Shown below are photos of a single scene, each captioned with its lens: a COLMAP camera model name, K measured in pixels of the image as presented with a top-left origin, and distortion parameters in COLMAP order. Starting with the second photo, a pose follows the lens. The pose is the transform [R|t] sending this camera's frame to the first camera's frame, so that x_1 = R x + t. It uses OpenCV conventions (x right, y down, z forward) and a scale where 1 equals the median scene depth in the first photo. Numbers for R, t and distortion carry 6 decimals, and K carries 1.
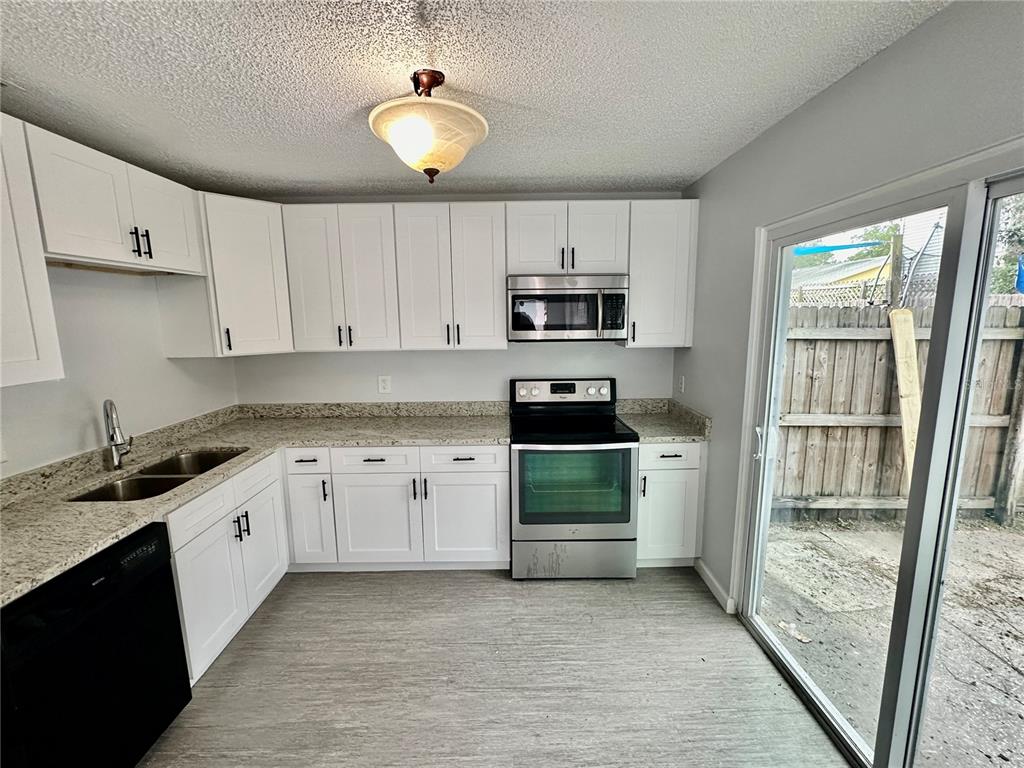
lens RADIAL K [[444.1, 0, 512.6], [0, 444.1, 382.7], [0, 0, 1]] dist [0.000190, -0.000248]
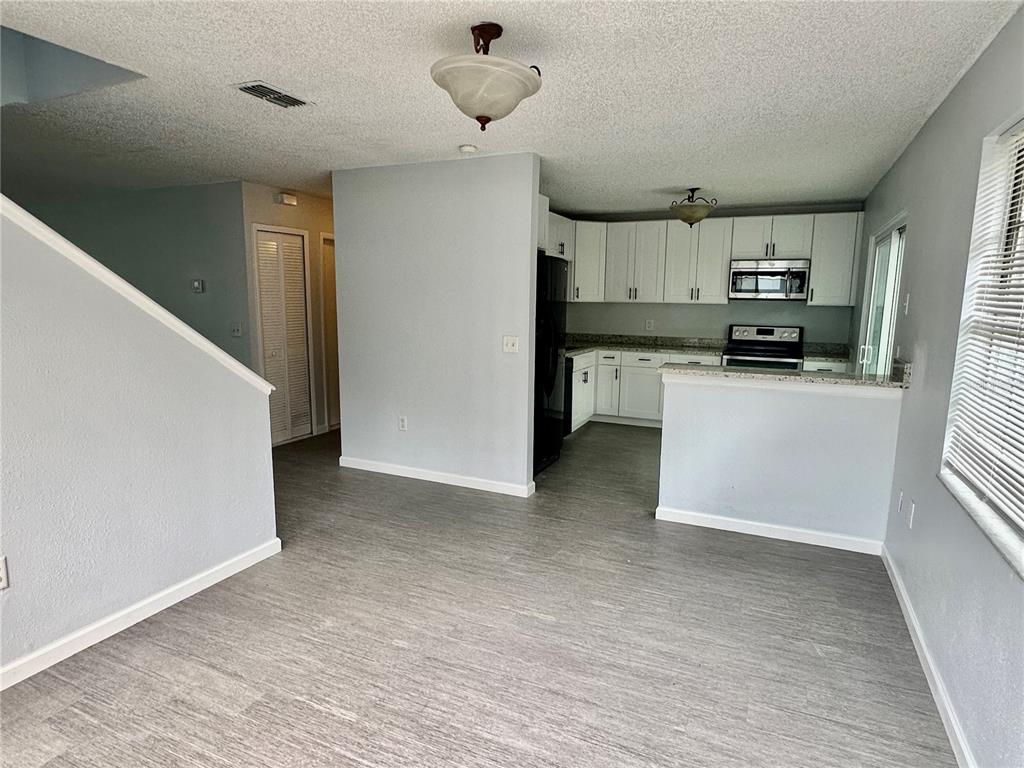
lens RADIAL K [[595.9, 0, 509.9], [0, 595.9, 384.0], [0, 0, 1]] dist [0.021581, 0.000393]
pose [[0.907092, 0.087478, -0.411743, 0.200676], [-0.088874, 0.995918, 0.015797, 0.266178], [0.411444, 0.022264, 0.911163, -1.405761]]
